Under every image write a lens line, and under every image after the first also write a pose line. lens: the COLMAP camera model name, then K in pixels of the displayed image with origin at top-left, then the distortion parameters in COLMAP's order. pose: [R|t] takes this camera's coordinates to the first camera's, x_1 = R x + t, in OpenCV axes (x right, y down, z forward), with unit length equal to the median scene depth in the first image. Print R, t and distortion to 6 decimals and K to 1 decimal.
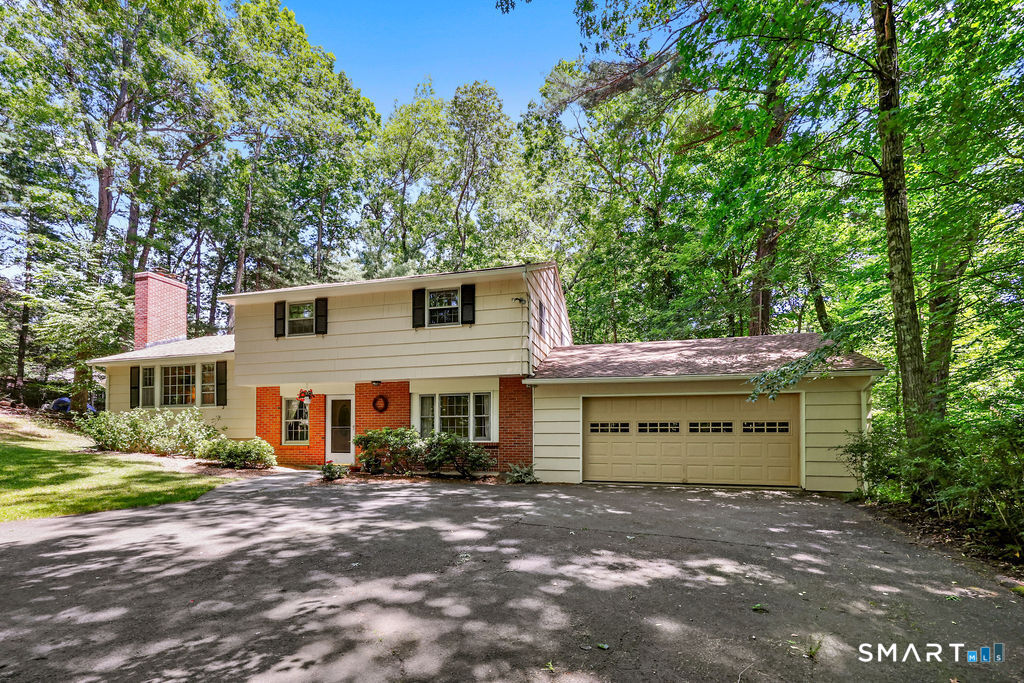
lens RADIAL K [[427.0, 0, 420.1], [0, 427.0, 438.6], [0, 0, 1]] dist [-0.001212, -0.000064]
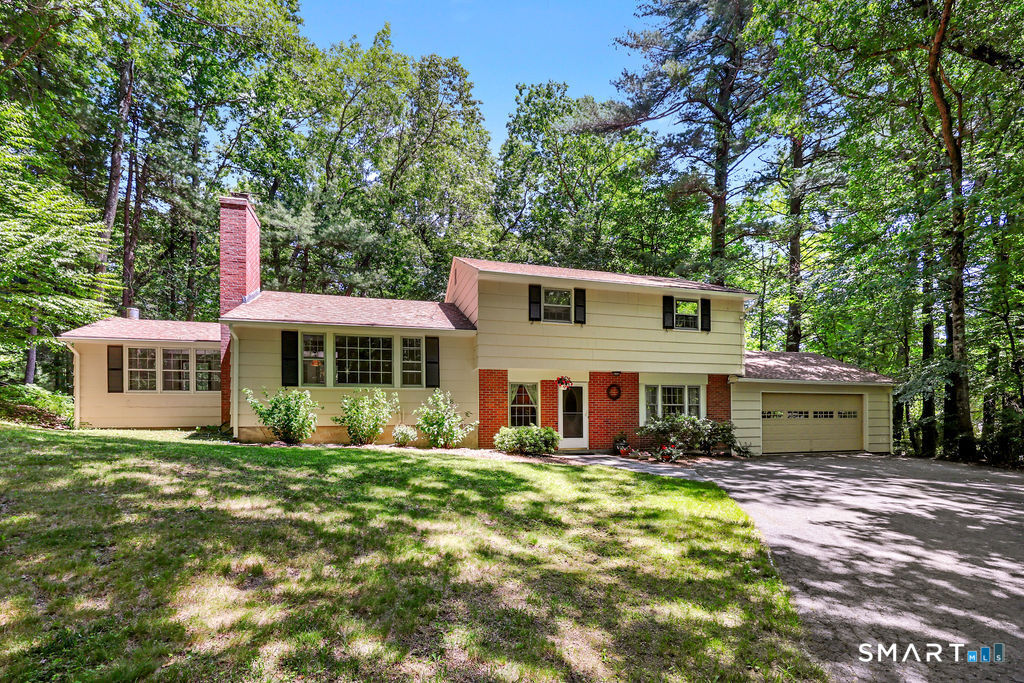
lens RADIAL K [[411.4, 0, 521.7], [0, 411.4, 414.4], [0, 0, 1]] dist [0.007745, -0.000007]
pose [[0.865118, 0.003594, 0.501556, -0.891434], [0.007776, 0.999758, -0.020577, -0.004307], [-0.501508, 0.021702, 0.864881, 0.219260]]
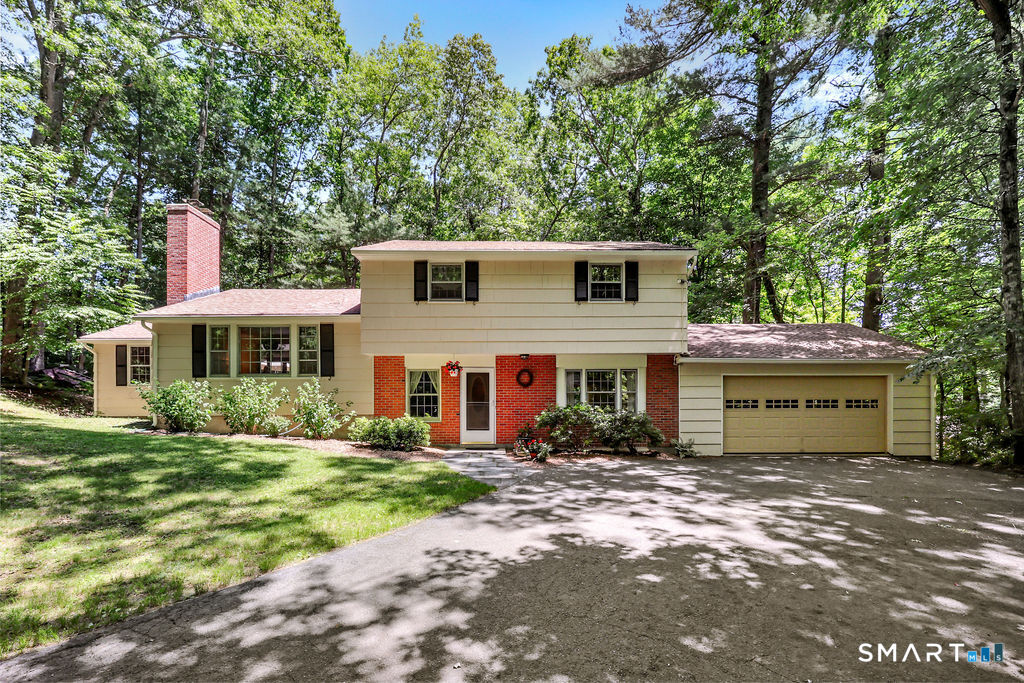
lens RADIAL K [[423.0, 0, 511.7], [0, 423.0, 410.3], [0, 0, 1]] dist [0.002553, 0.000191]
pose [[0.960577, -0.000847, 0.278014, -0.412820], [0.003790, 0.999942, -0.010049, -0.000324], [-0.277990, 0.010707, 0.960524, 0.111063]]
